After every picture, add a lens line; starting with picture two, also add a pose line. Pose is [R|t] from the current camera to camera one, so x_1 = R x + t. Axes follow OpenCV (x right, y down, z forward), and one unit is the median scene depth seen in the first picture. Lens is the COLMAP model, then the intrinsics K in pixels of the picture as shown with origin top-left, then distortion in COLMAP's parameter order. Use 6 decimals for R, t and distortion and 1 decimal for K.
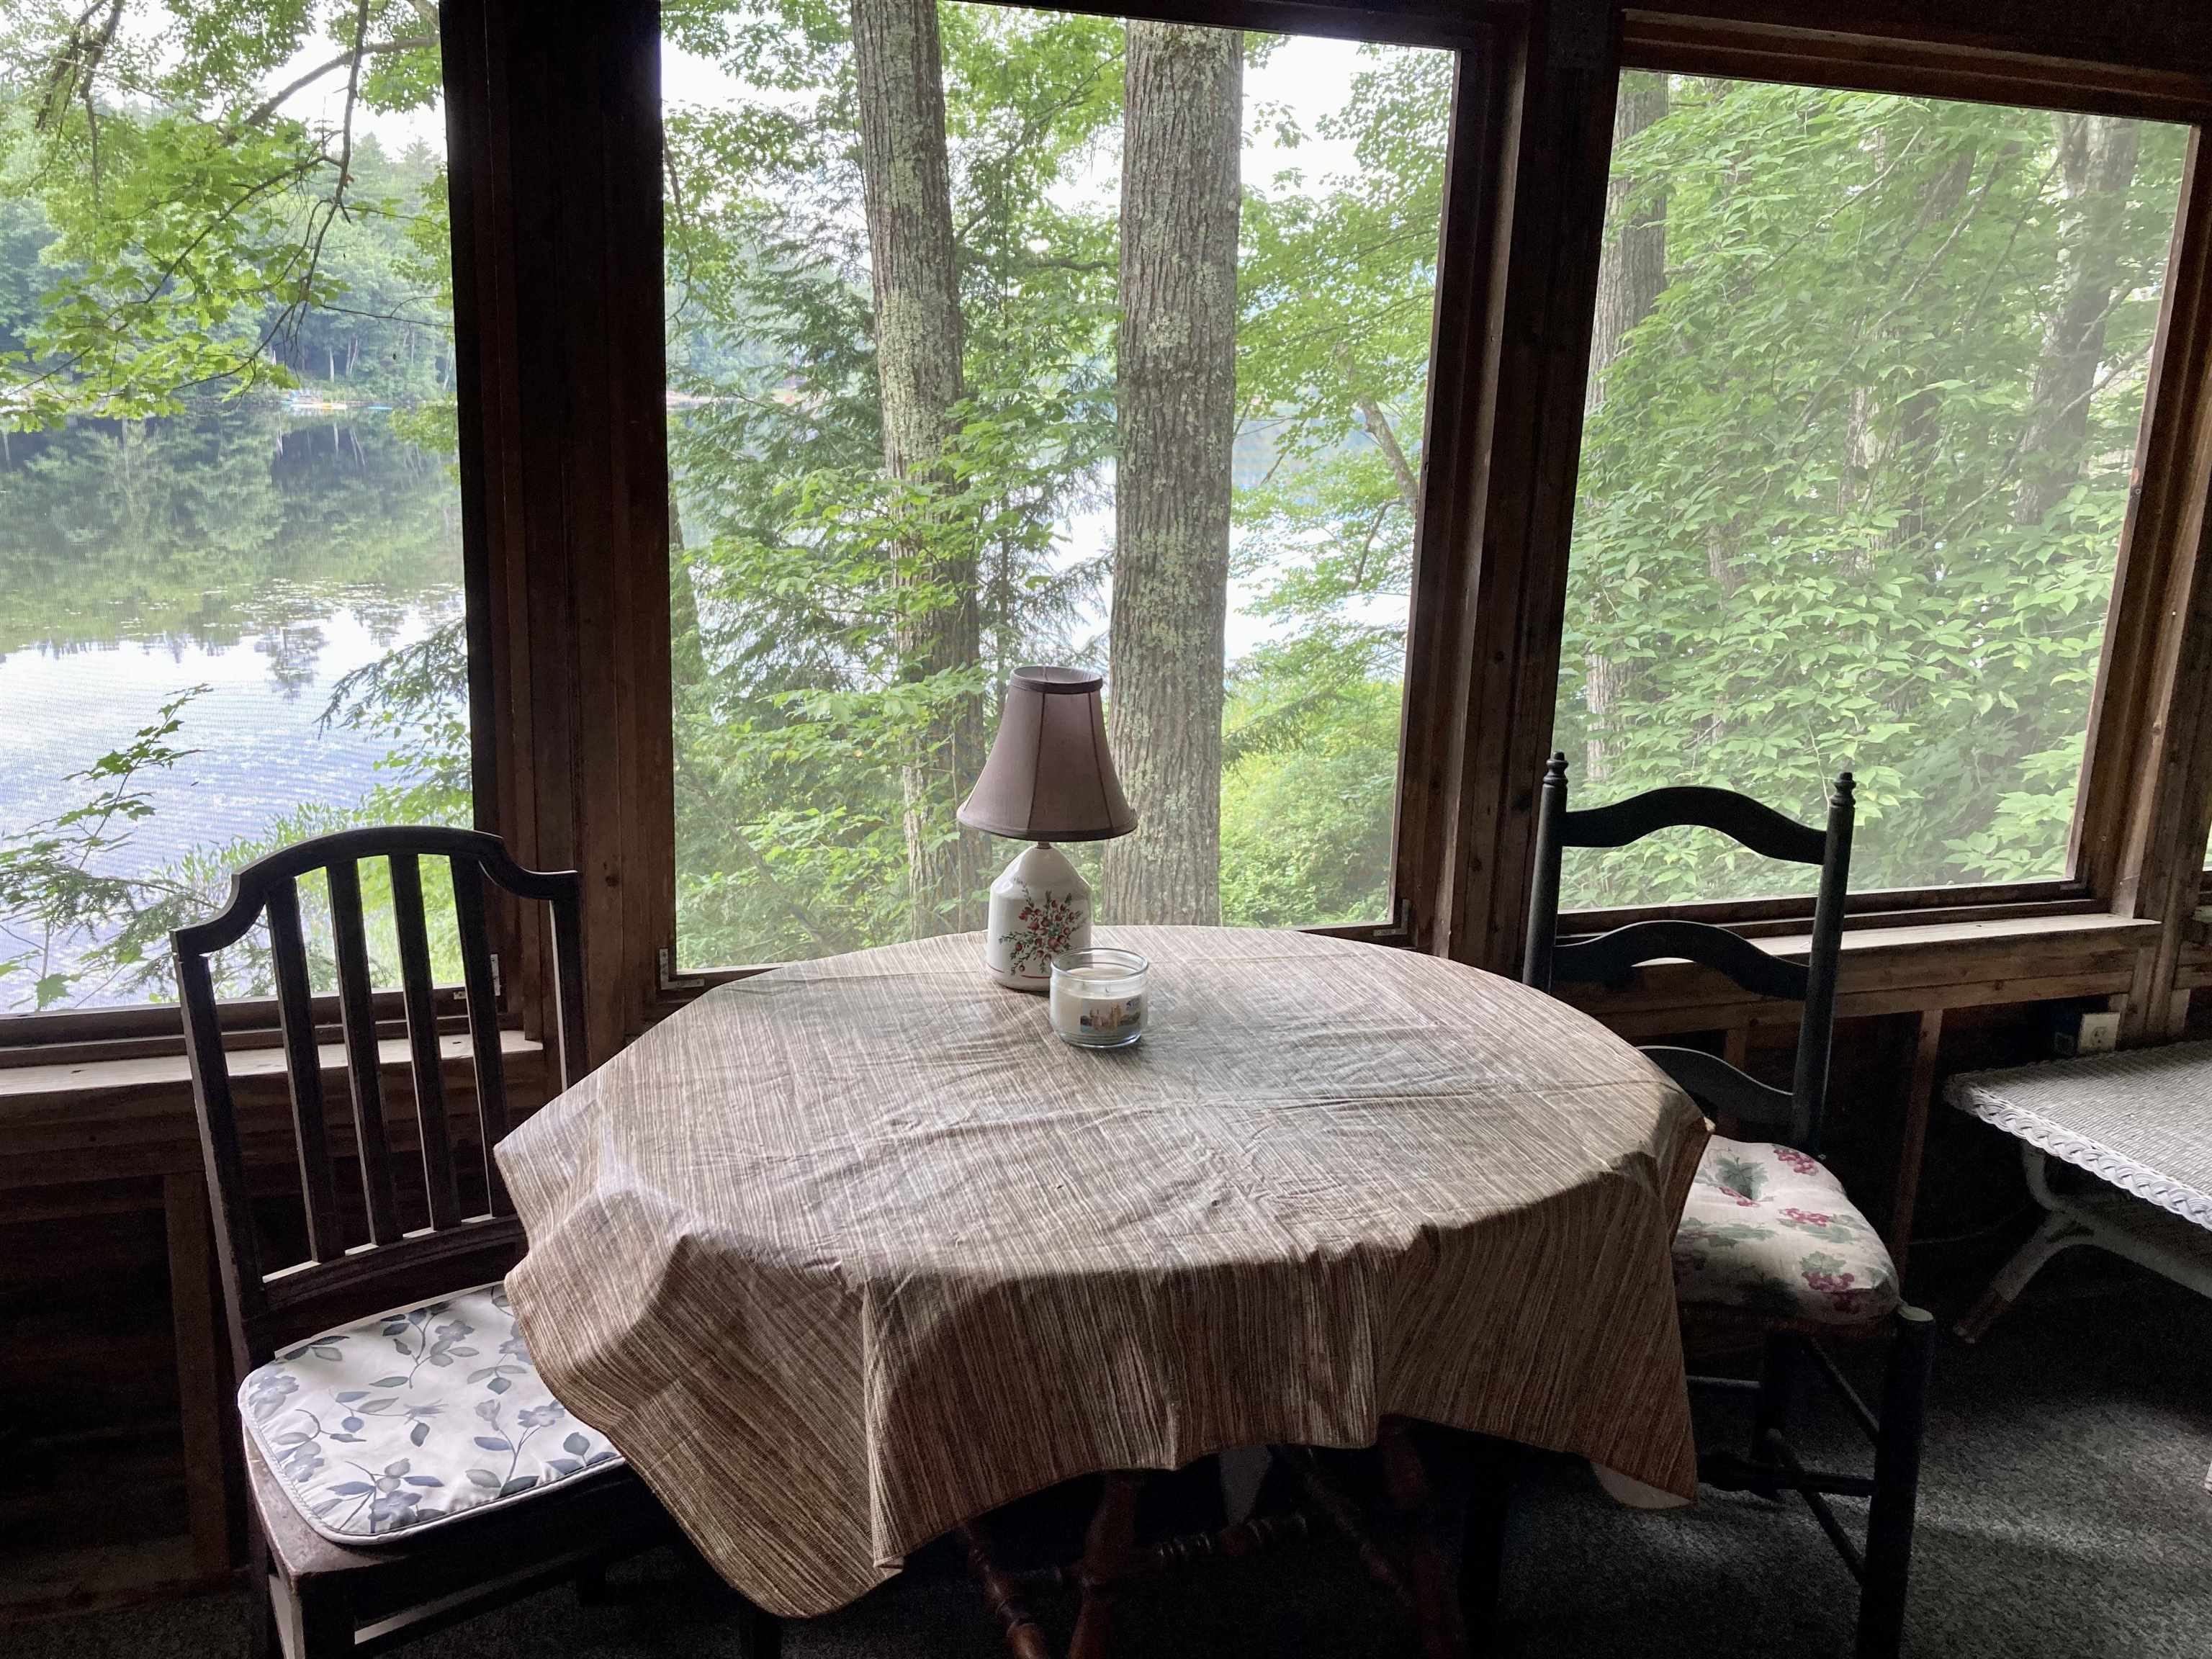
lens RADIAL K [[1798.8, 0, 1106.0], [0, 1798.8, 829.5], [0, 0, 1]] dist [-0.001481, -0.002318]
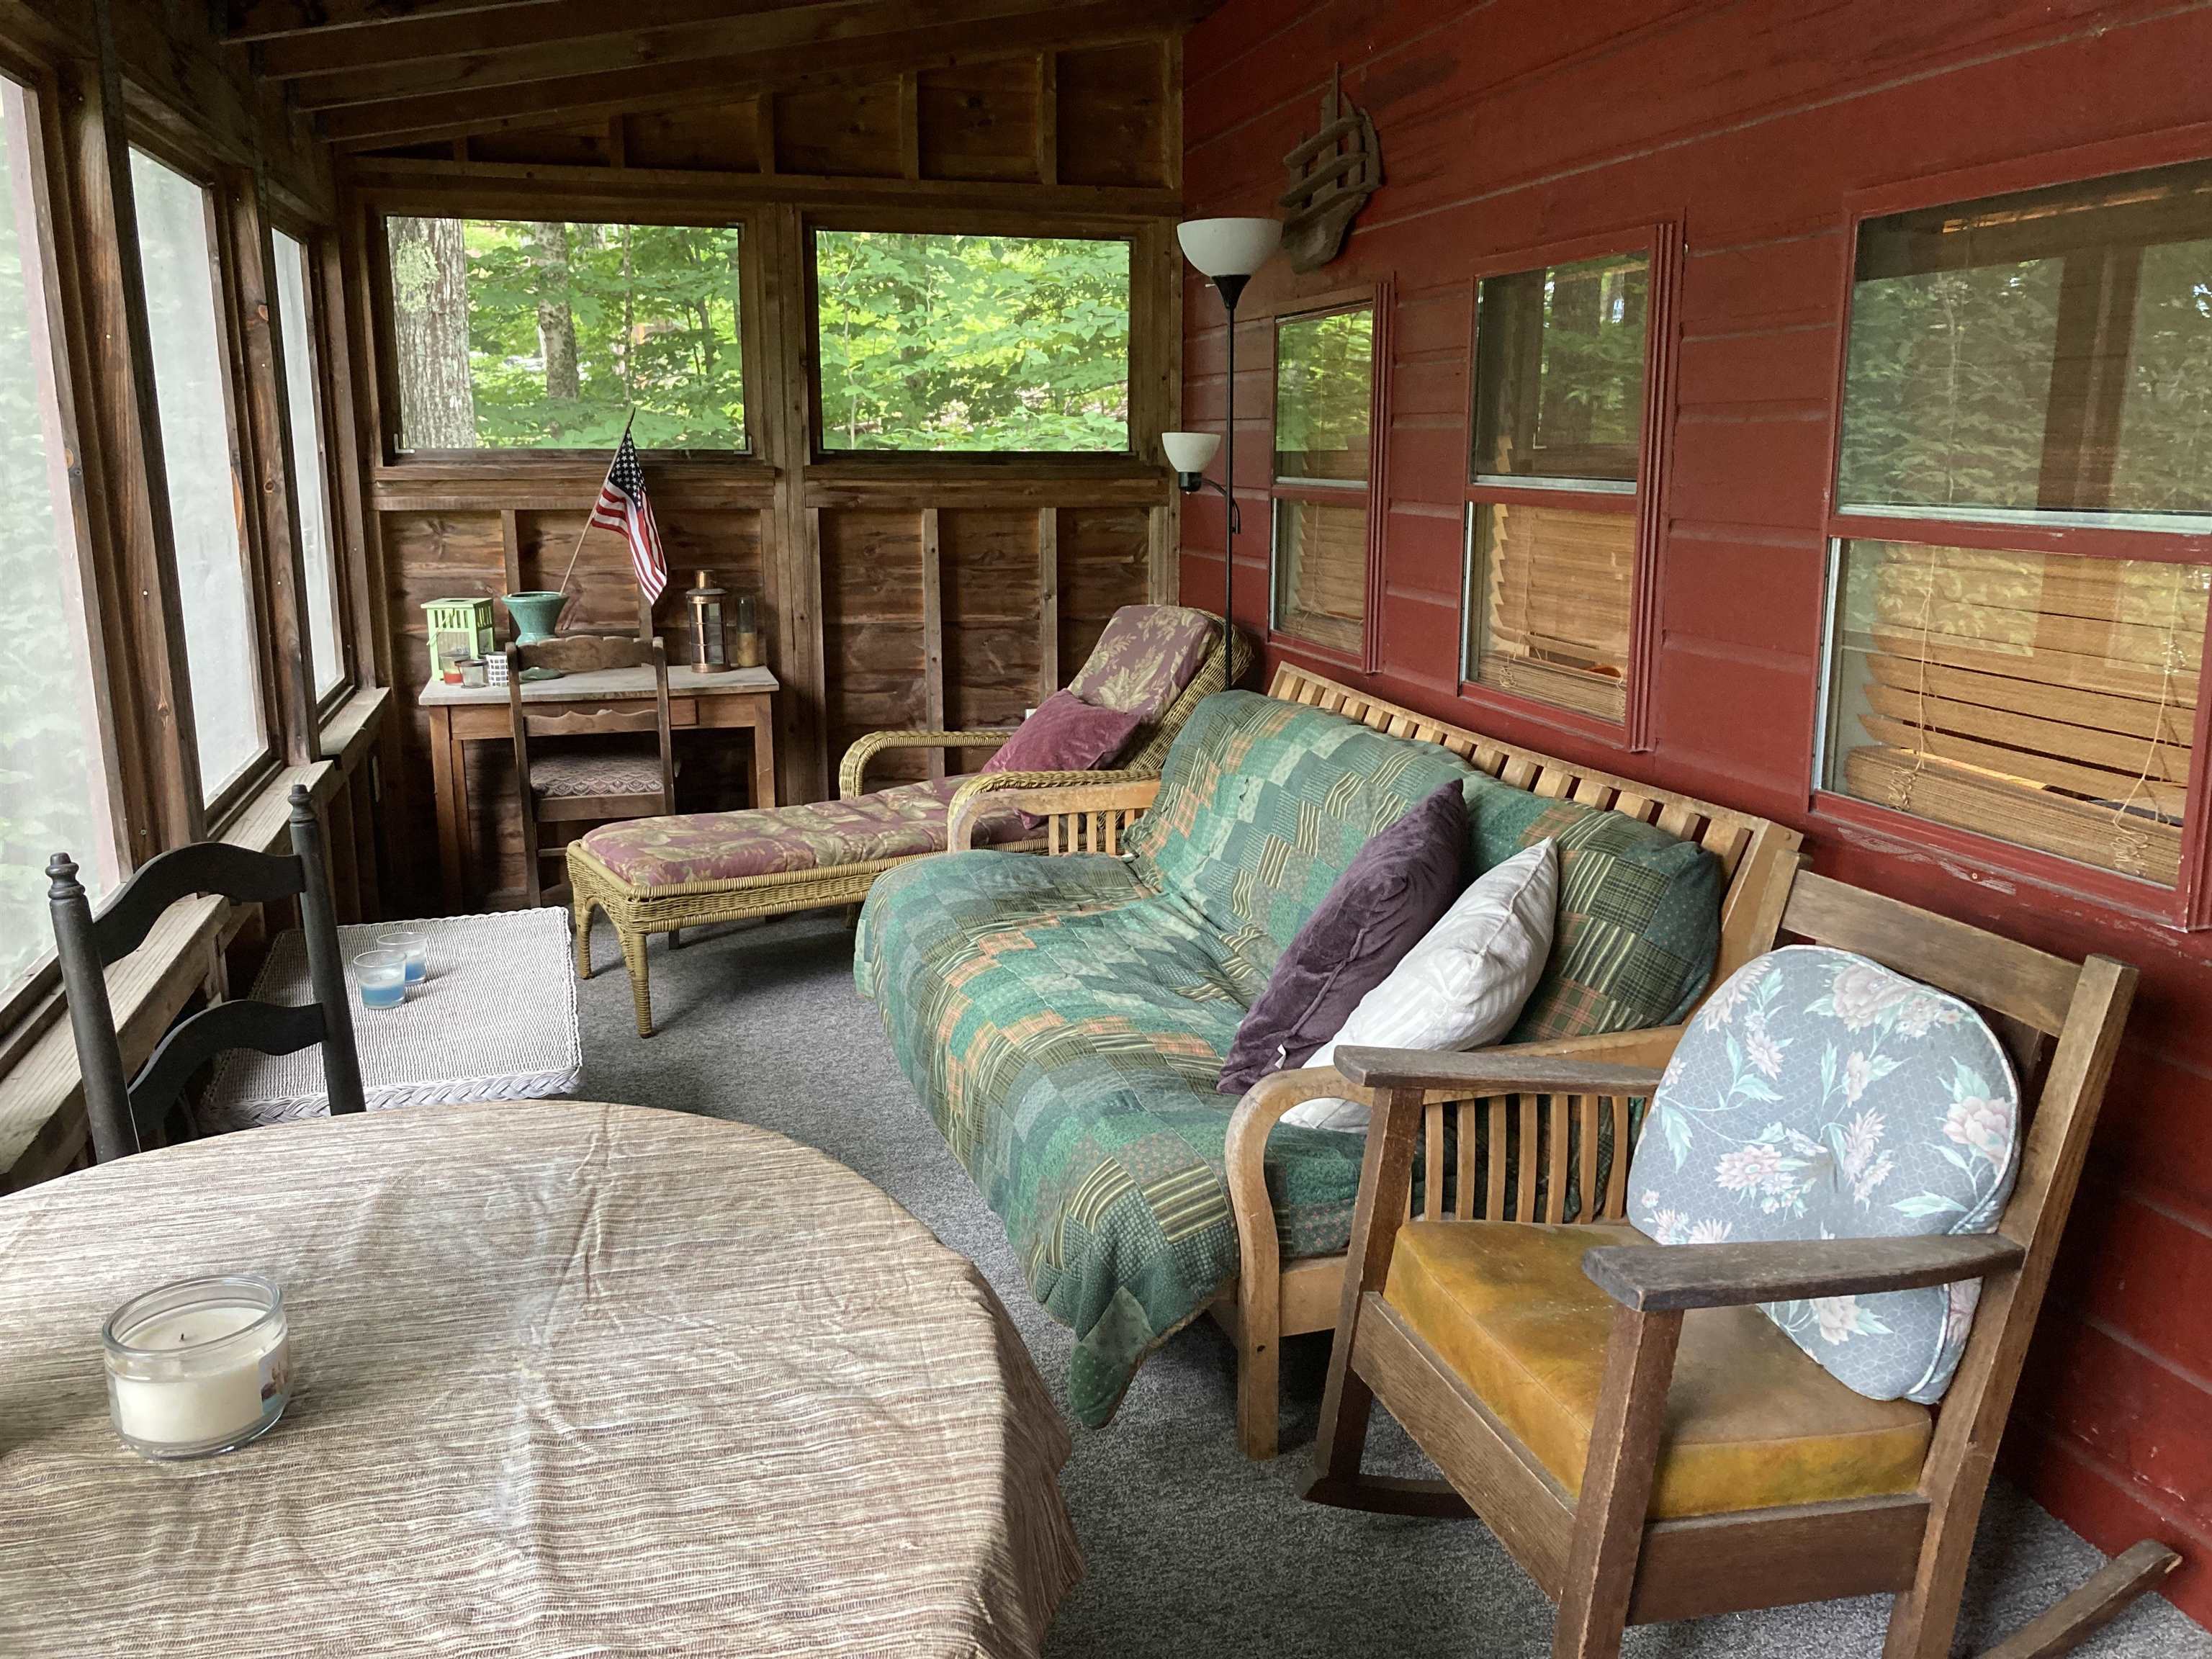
lens RADIAL K [[1798.8, 0, 1106.0], [0, 1798.8, 829.5], [0, 0, 1]] dist [-0.001481, -0.002318]
pose [[0.025402, -0.248231, 0.968368, -0.546512], [0.238403, 0.942236, 0.235279, -0.149809], [-0.970834, 0.224885, 0.083113, 0.615373]]
